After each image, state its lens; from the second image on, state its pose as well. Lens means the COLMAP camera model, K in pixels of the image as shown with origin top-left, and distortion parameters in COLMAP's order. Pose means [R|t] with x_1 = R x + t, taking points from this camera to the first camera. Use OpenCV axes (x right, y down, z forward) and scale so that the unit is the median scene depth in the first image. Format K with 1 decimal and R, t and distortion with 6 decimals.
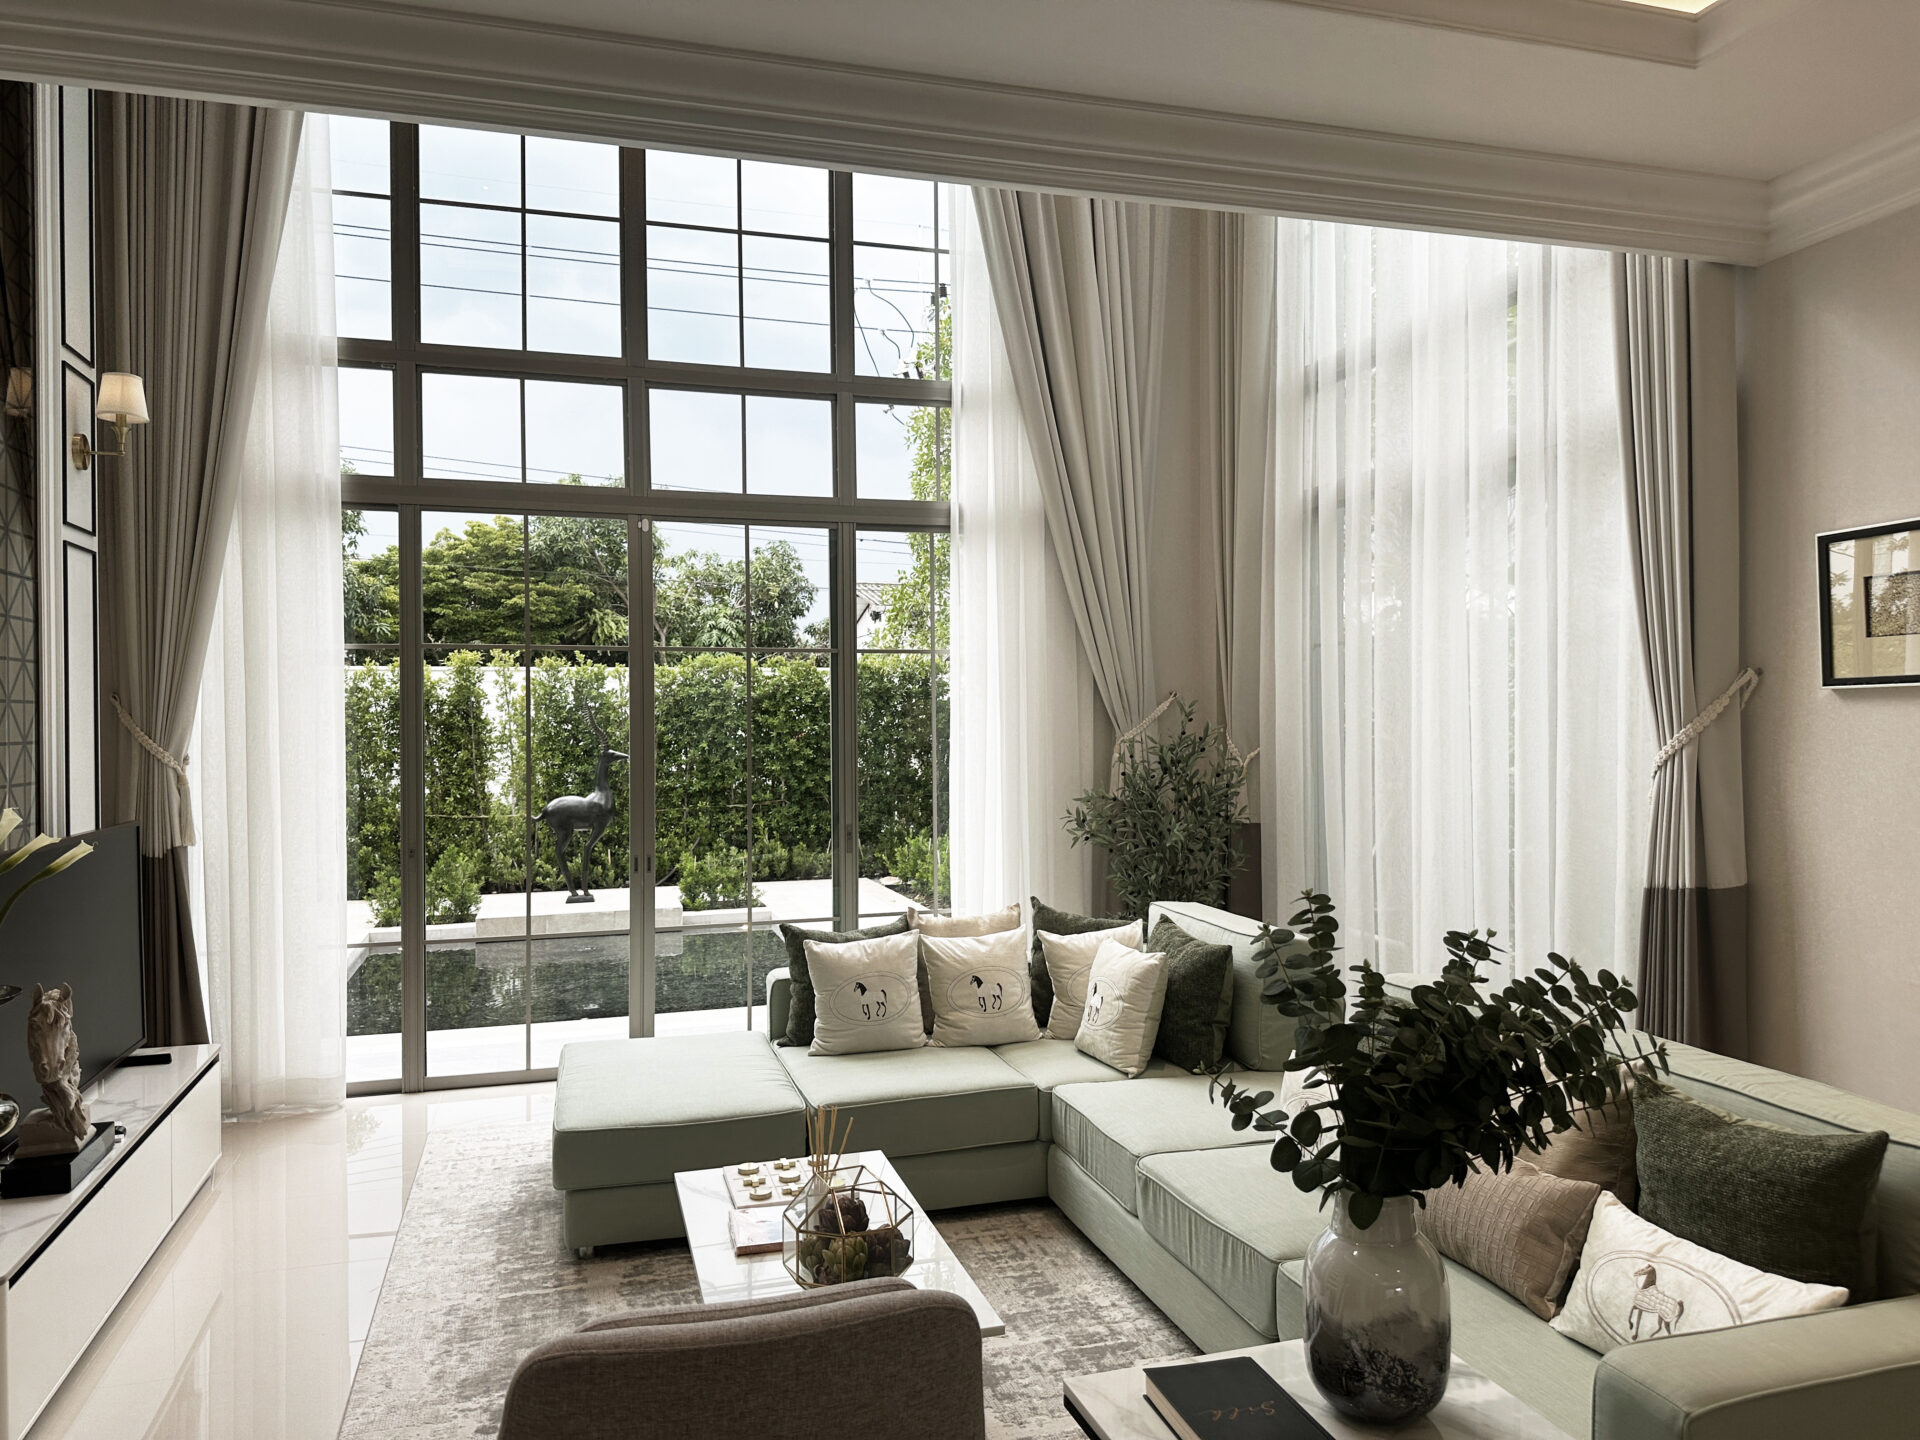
lens RADIAL K [[1339.0, 0, 968.9], [0, 1339.0, 707.5], [0, 0, 1]] dist [0.103247, -0.149276]
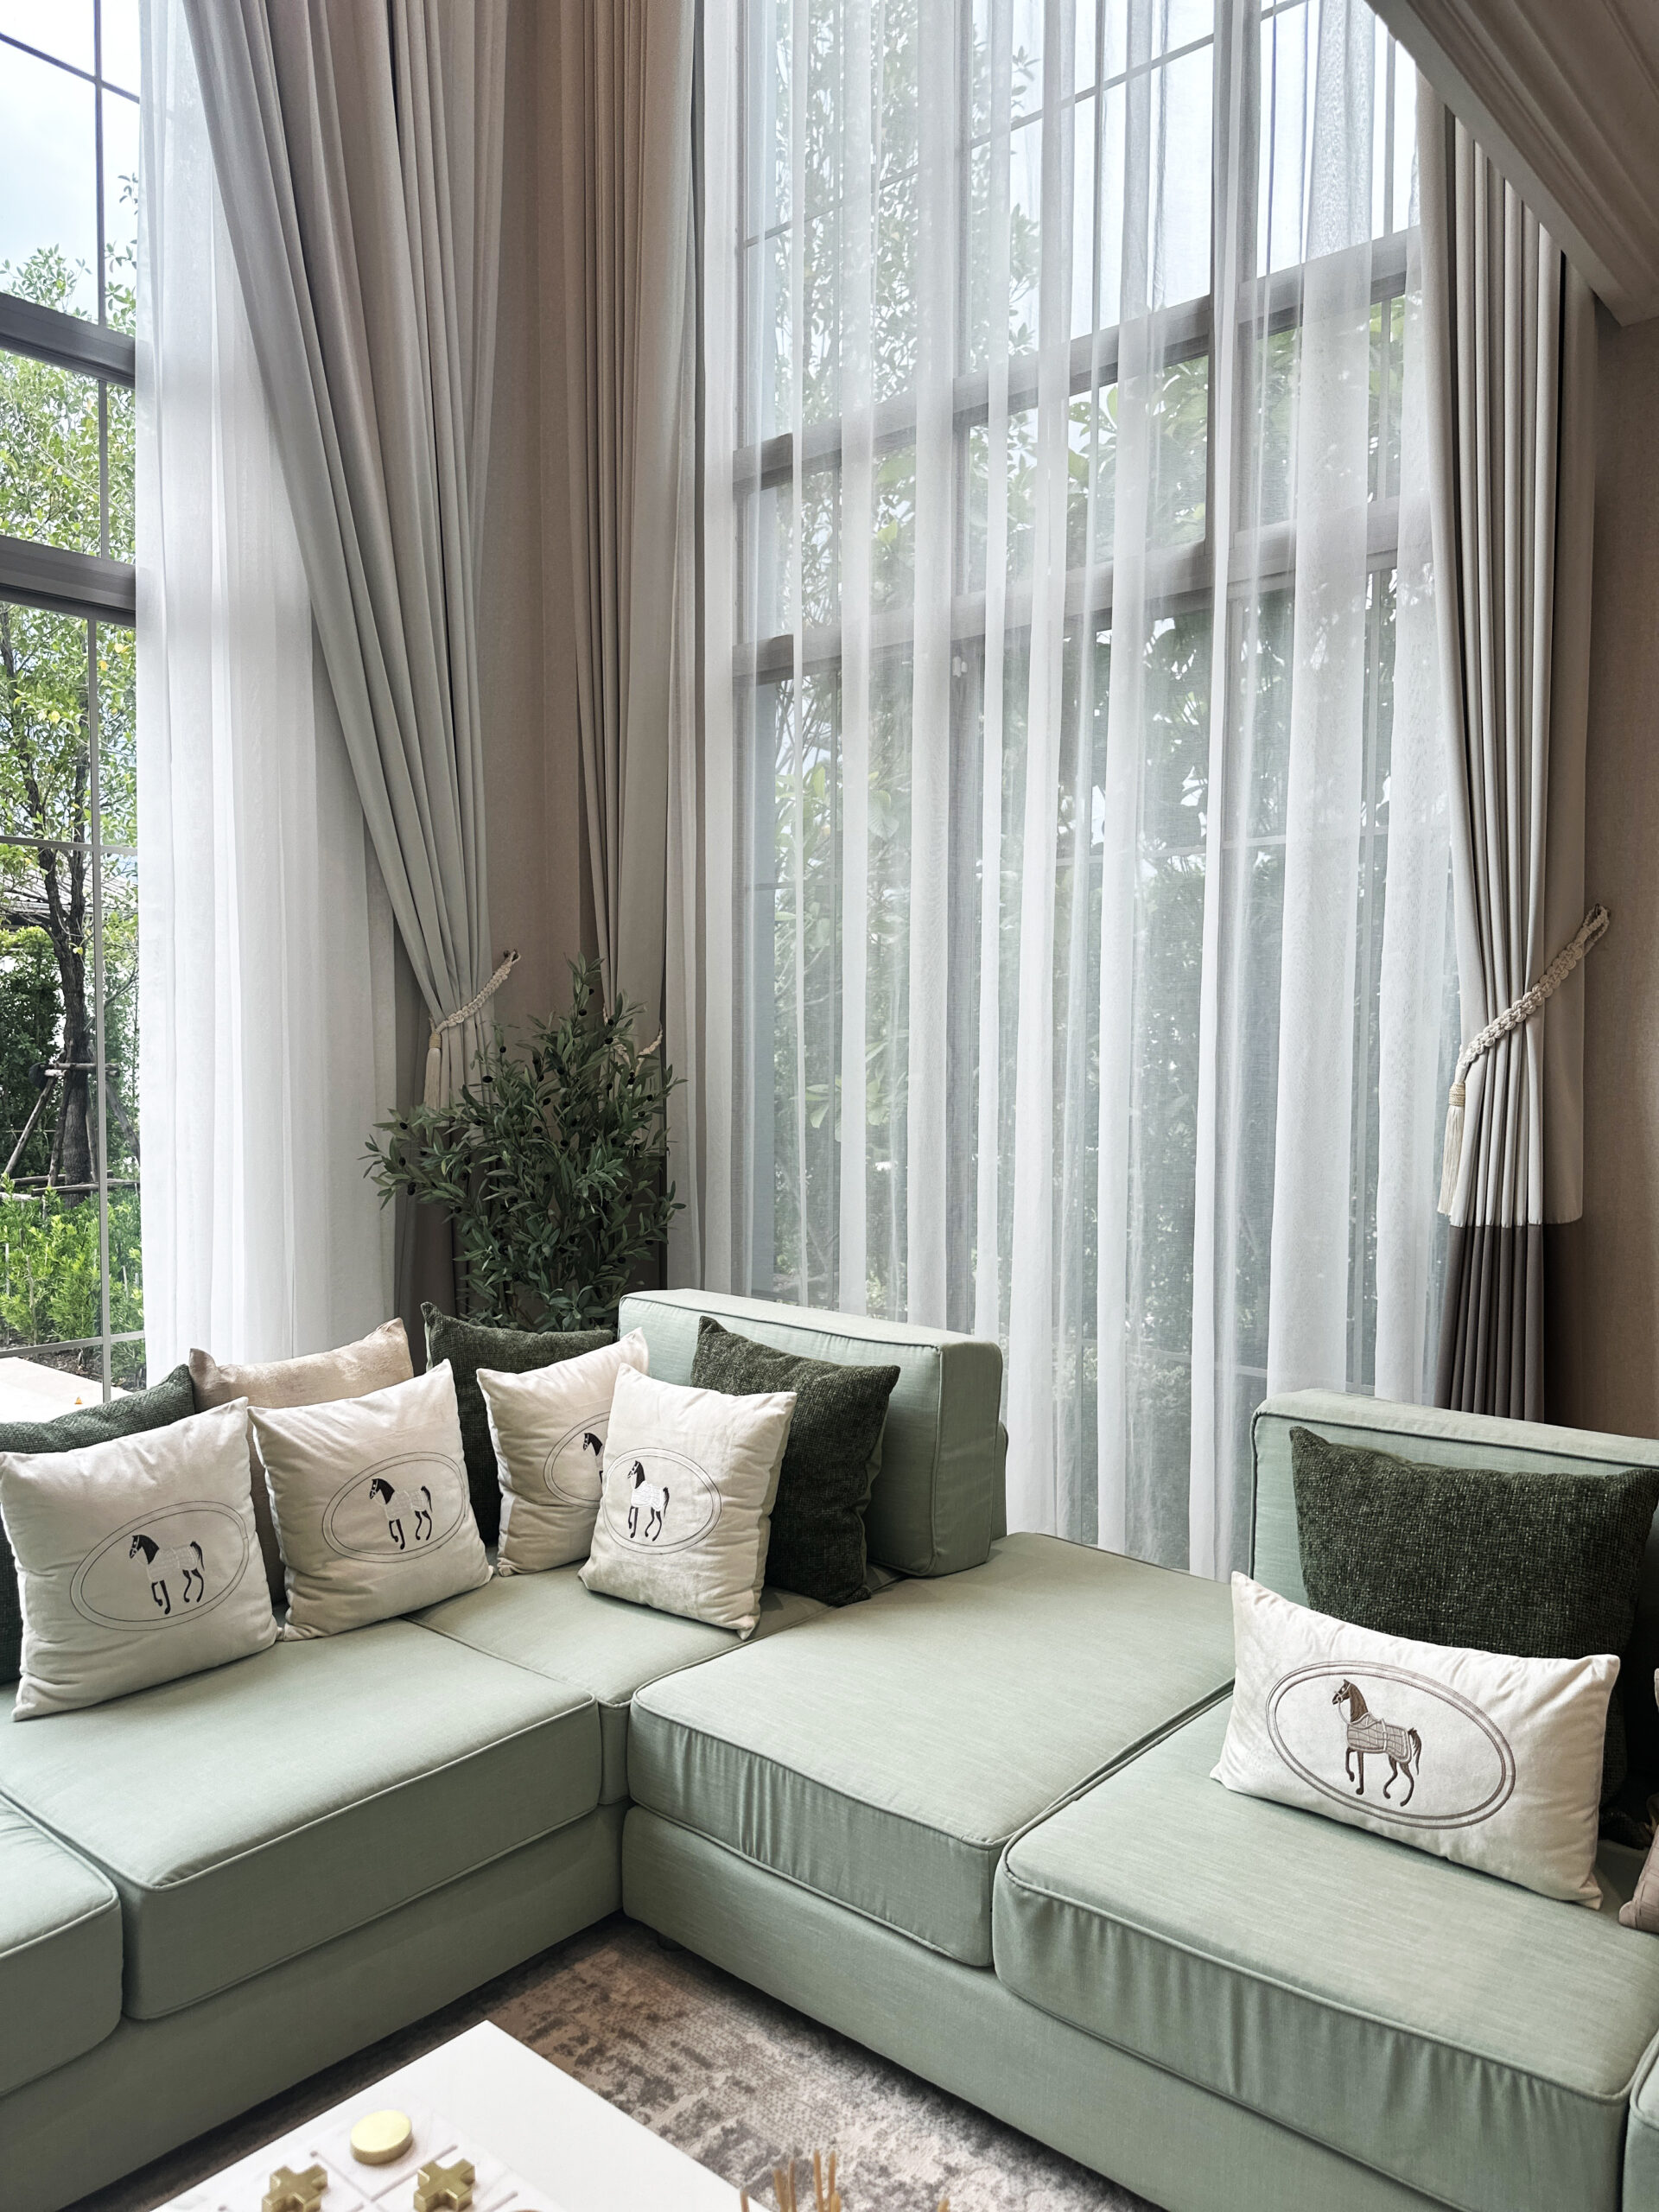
lens RADIAL K [[1551.0, 0, 831.8], [0, 1551.0, 1097.9], [0, 0, 1]] dist [0.150106, -0.274466]
pose [[0.843293, -0.009341, 0.537374, -0.141202], [-0.015272, 0.999029, 0.041332, 0.029494], [-0.537238, -0.043062, 0.842331, 0.371774]]
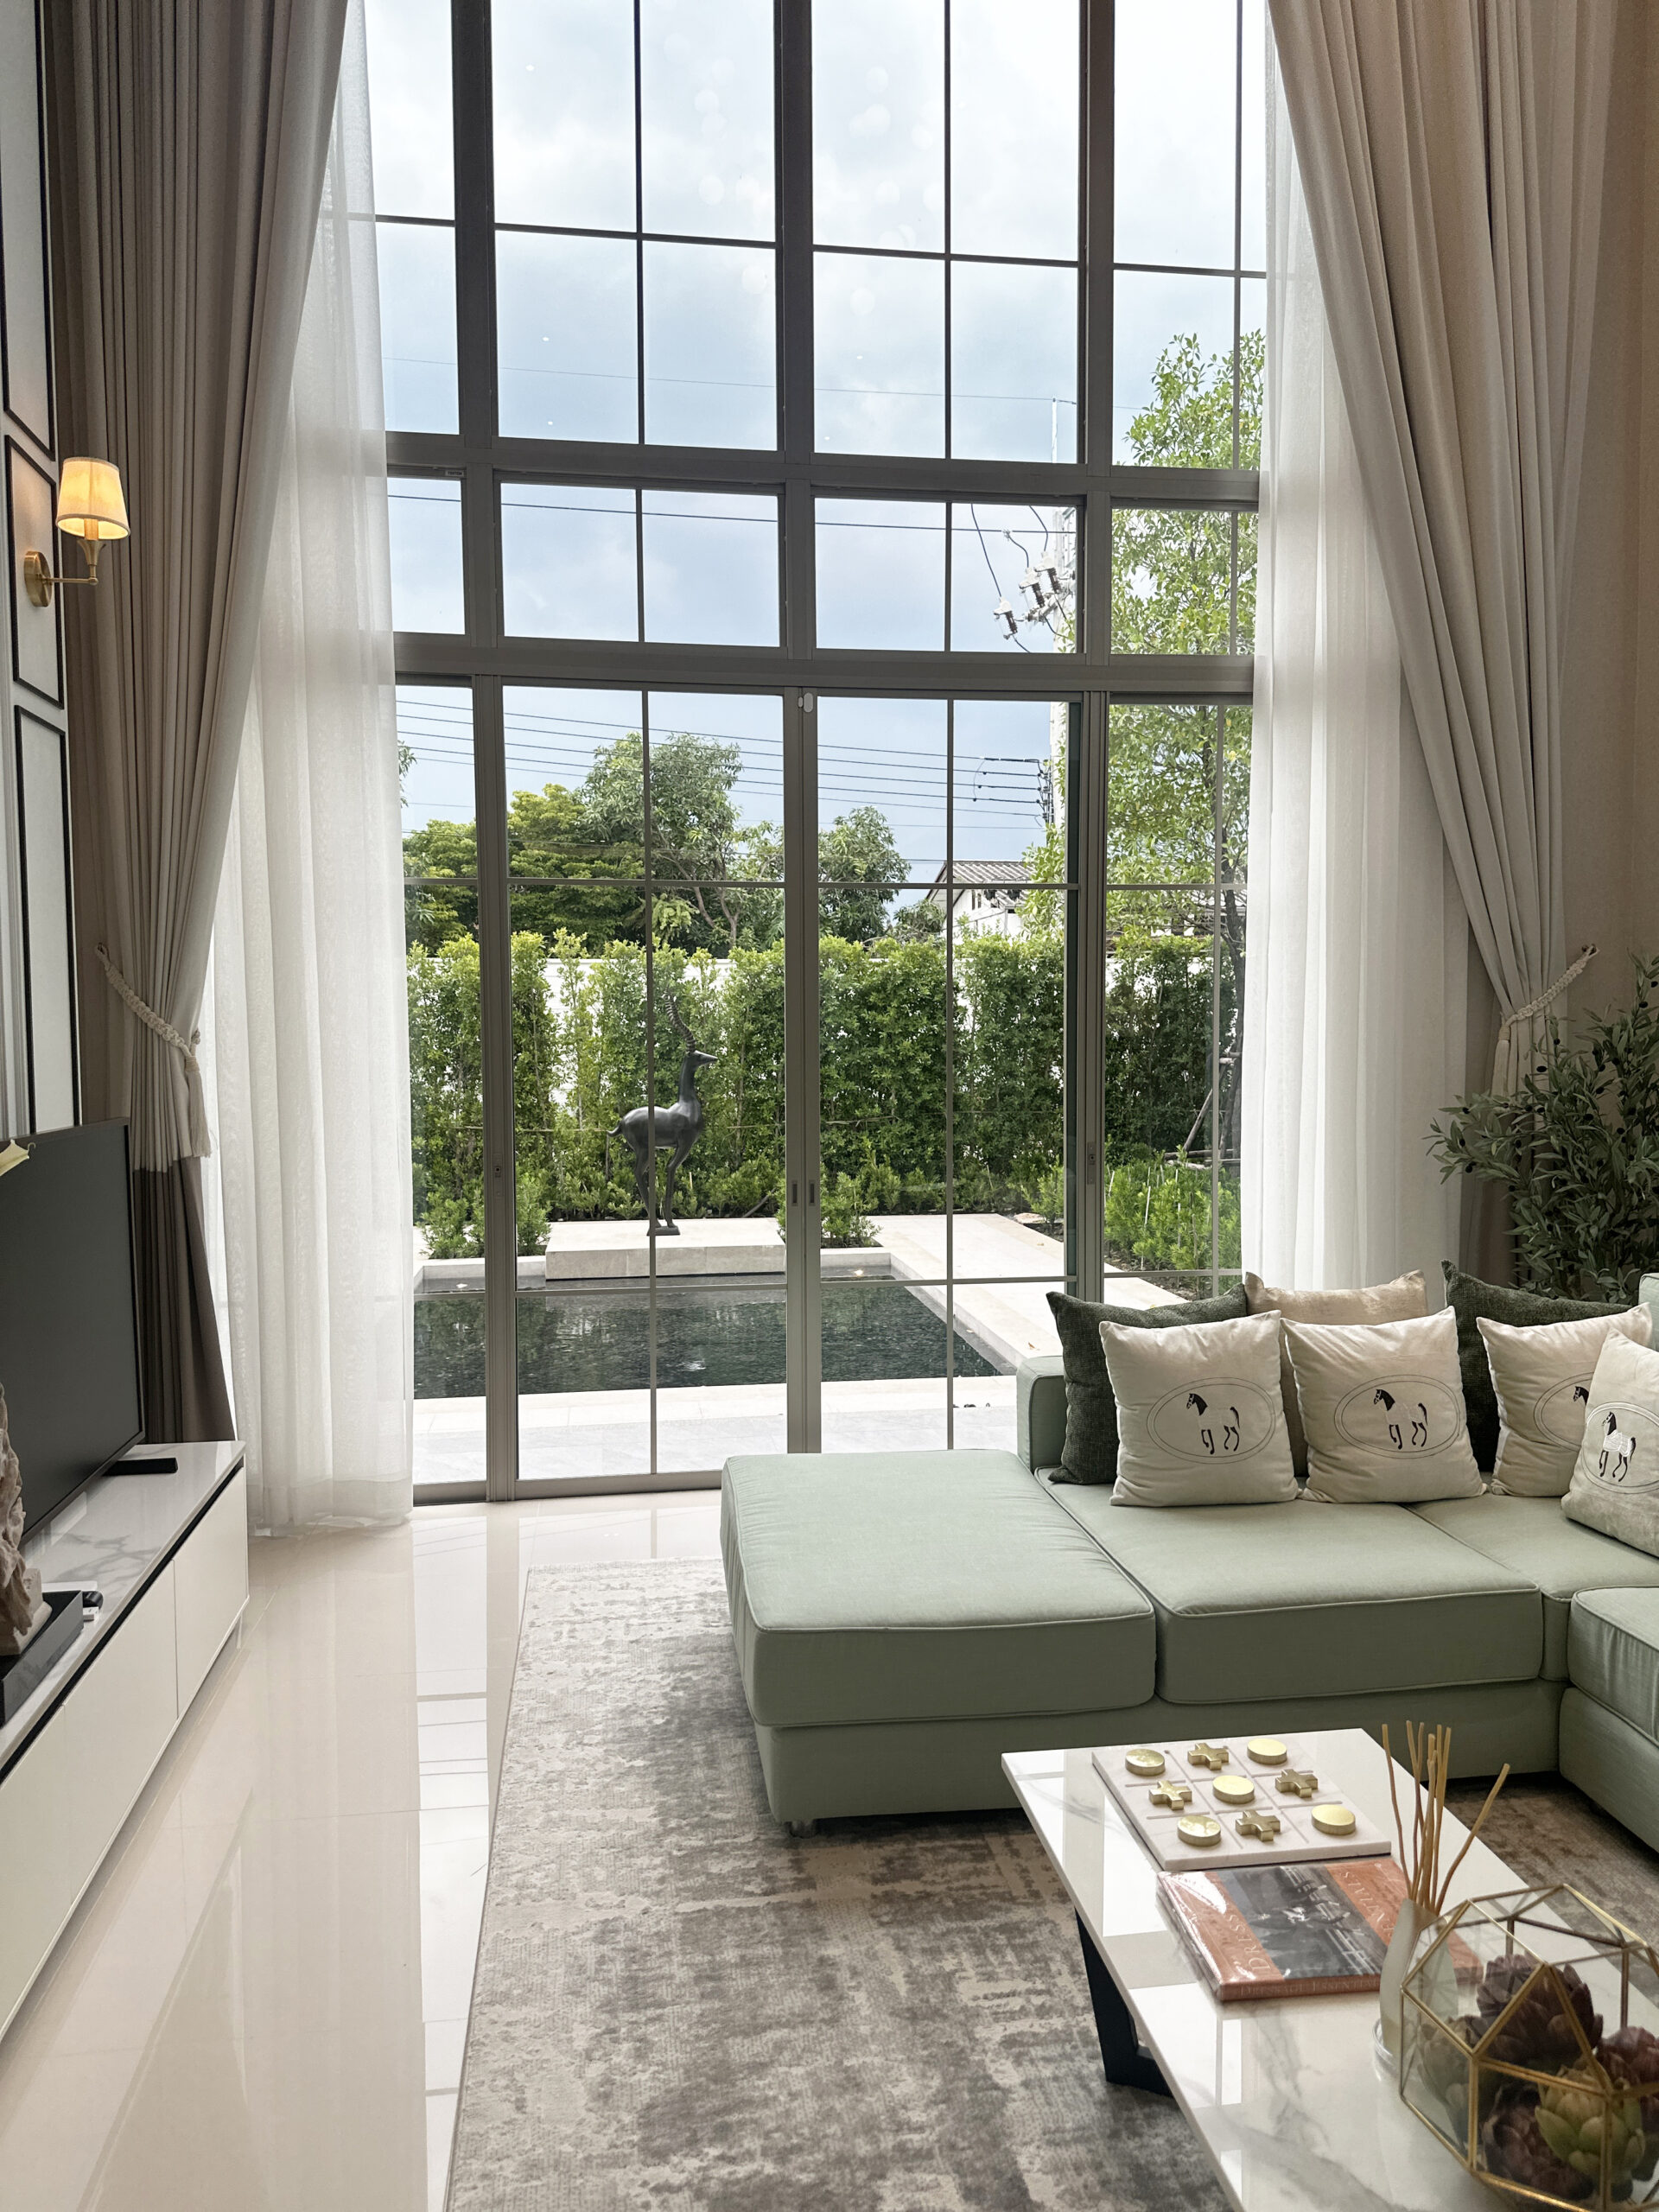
lens RADIAL K [[1551.0, 0, 831.8], [0, 1551.0, 1097.9], [0, 0, 1]] dist [0.150106, -0.274466]
pose [[0.988327, 0.008282, -0.152122, -0.115674], [0.000000, 0.998521, 0.054367, 0.024414], [0.152347, -0.053732, 0.986865, 0.225540]]
